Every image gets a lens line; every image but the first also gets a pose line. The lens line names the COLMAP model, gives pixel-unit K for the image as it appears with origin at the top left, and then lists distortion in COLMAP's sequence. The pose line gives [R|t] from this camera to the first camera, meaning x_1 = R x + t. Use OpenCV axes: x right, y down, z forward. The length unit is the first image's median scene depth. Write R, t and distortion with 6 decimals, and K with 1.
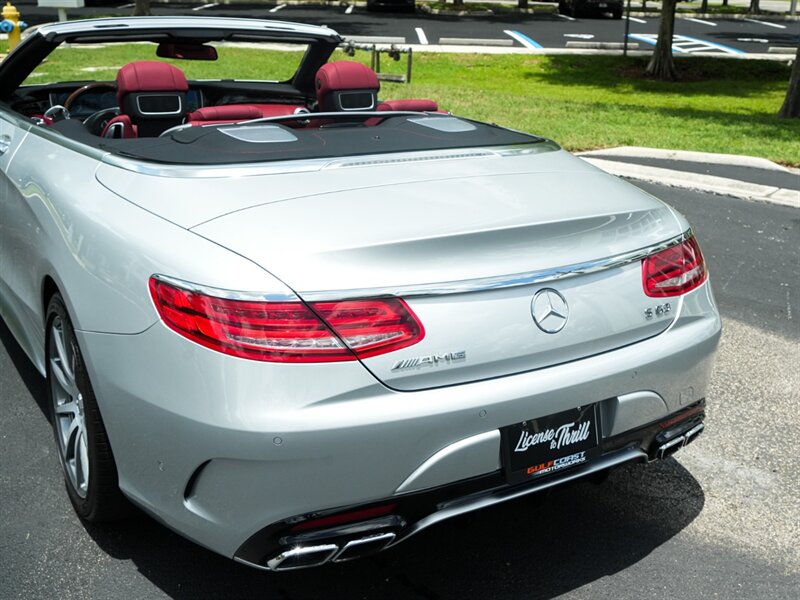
lens RADIAL K [[947.4, 0, 441.7], [0, 947.4, 308.3], [0, 0, 1]] dist [-0.011983, 0.001575]
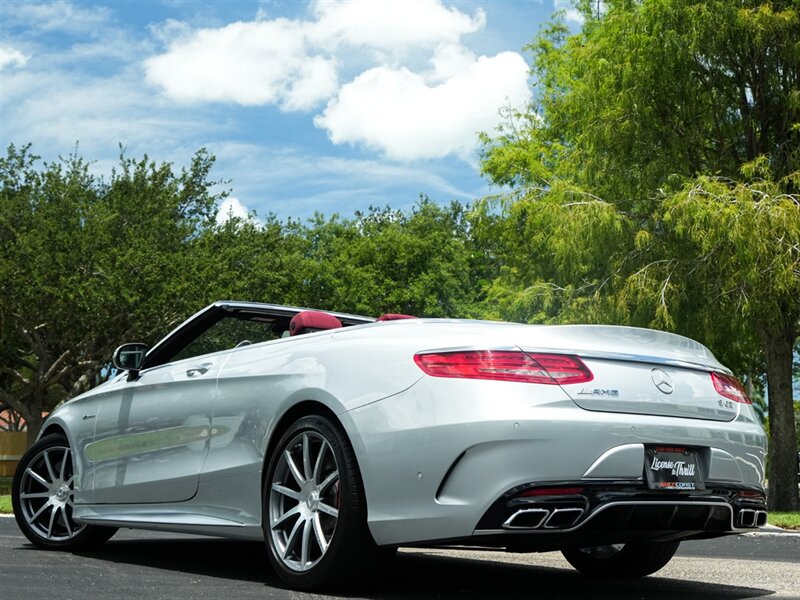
lens RADIAL K [[1226.6, 0, 400.9], [0, 1226.6, 331.5], [0, 0, 1]] dist [-0.007242, 0.028849]
pose [[0.997996, -0.004309, 0.063127, -0.274505], [0.032141, 0.893900, -0.447113, 0.506521], [-0.054502, 0.448246, 0.892247, -0.505065]]
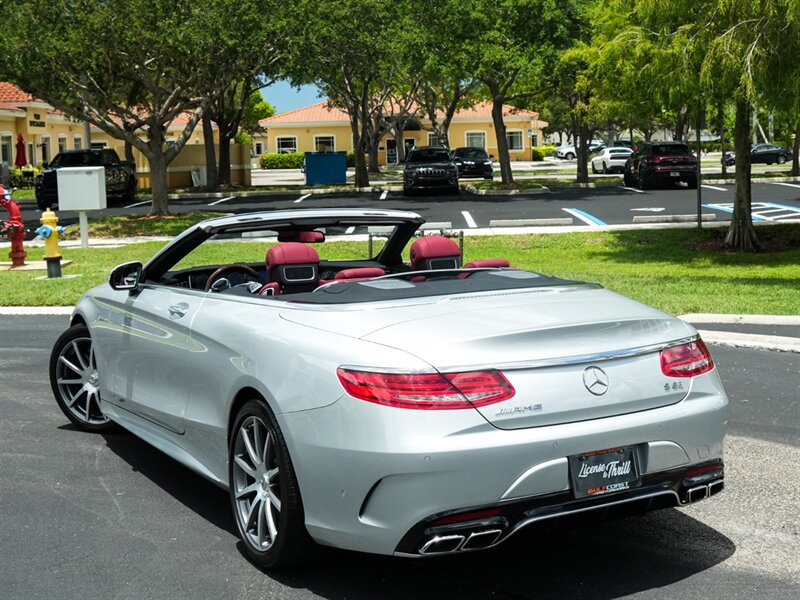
lens RADIAL K [[1226.6, 0, 400.9], [0, 1226.6, 331.5], [0, 0, 1]] dist [-0.007242, 0.028849]
pose [[0.996123, -0.048538, -0.073376, -0.030177], [0.033677, 0.980884, -0.191659, 0.178701], [0.081276, 0.188444, 0.978715, -0.591037]]
